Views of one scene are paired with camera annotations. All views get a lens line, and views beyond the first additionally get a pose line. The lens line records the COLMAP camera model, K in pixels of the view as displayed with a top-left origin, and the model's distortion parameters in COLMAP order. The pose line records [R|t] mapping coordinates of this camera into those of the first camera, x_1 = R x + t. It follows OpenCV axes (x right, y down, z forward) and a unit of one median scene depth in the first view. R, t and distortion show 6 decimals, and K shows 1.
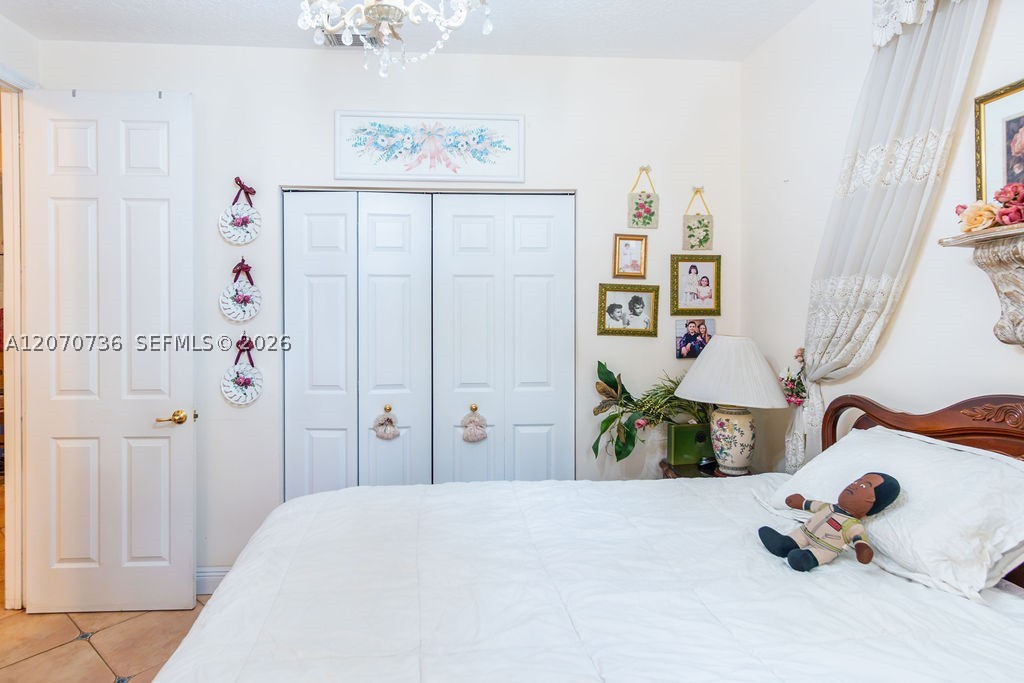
lens RADIAL K [[547.8, 0, 501.8], [0, 547.8, 306.3], [0, 0, 1]] dist [0.005047, 0.002622]
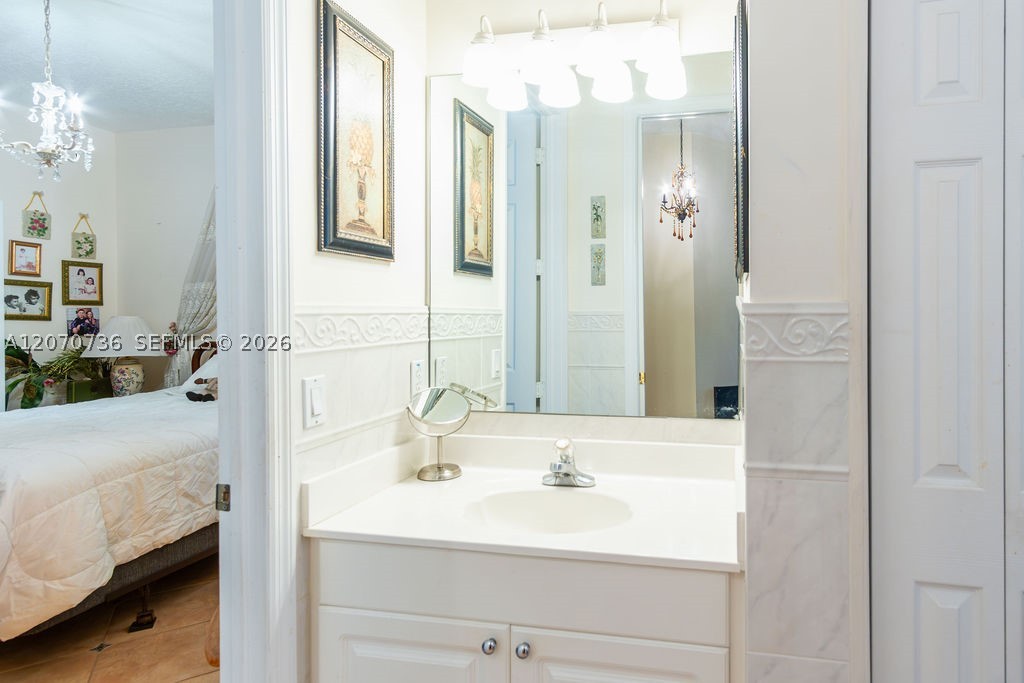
lens RADIAL K [[547.8, 0, 588.1], [0, 547.8, 310.8], [0, 0, 1]] dist [0.005047, 0.002622]
pose [[0.256417, -0.001409, 0.966565, -0.723866], [0.010392, 0.999945, -0.001300, 0.049846], [-0.966510, 0.010378, 0.256418, -0.650758]]
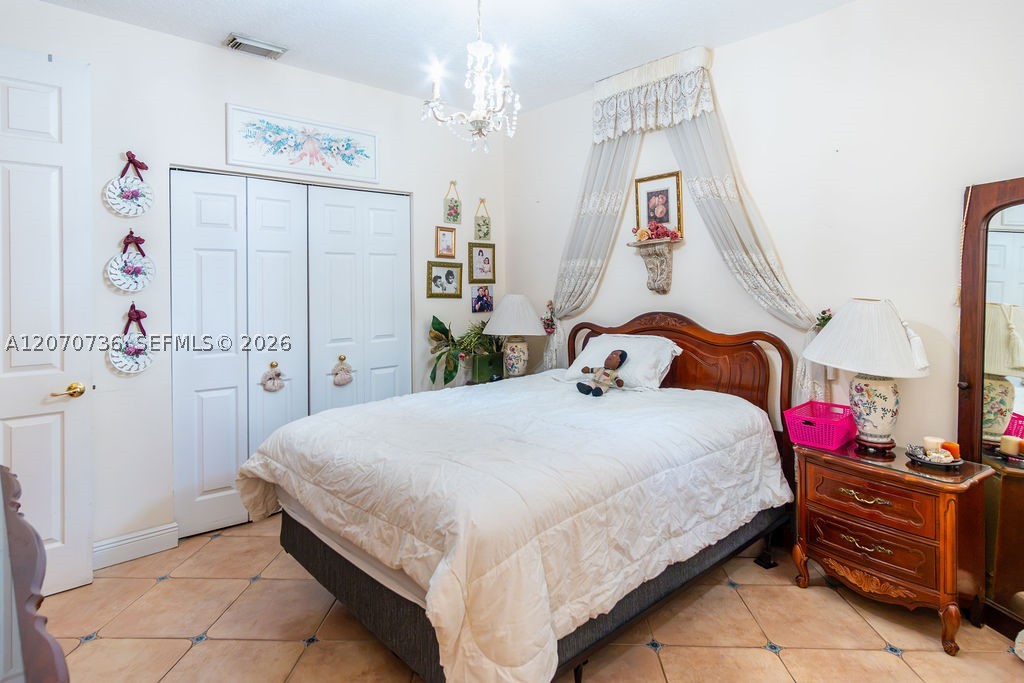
lens RADIAL K [[547.8, 0, 524.9], [0, 547.8, 276.2], [0, 0, 1]] dist [0.005047, 0.002622]
pose [[0.772615, -0.000367, 0.634875, -0.544154], [0.011844, 0.999834, -0.013835, 0.020180], [-0.634764, 0.018209, 0.772491, -0.250225]]
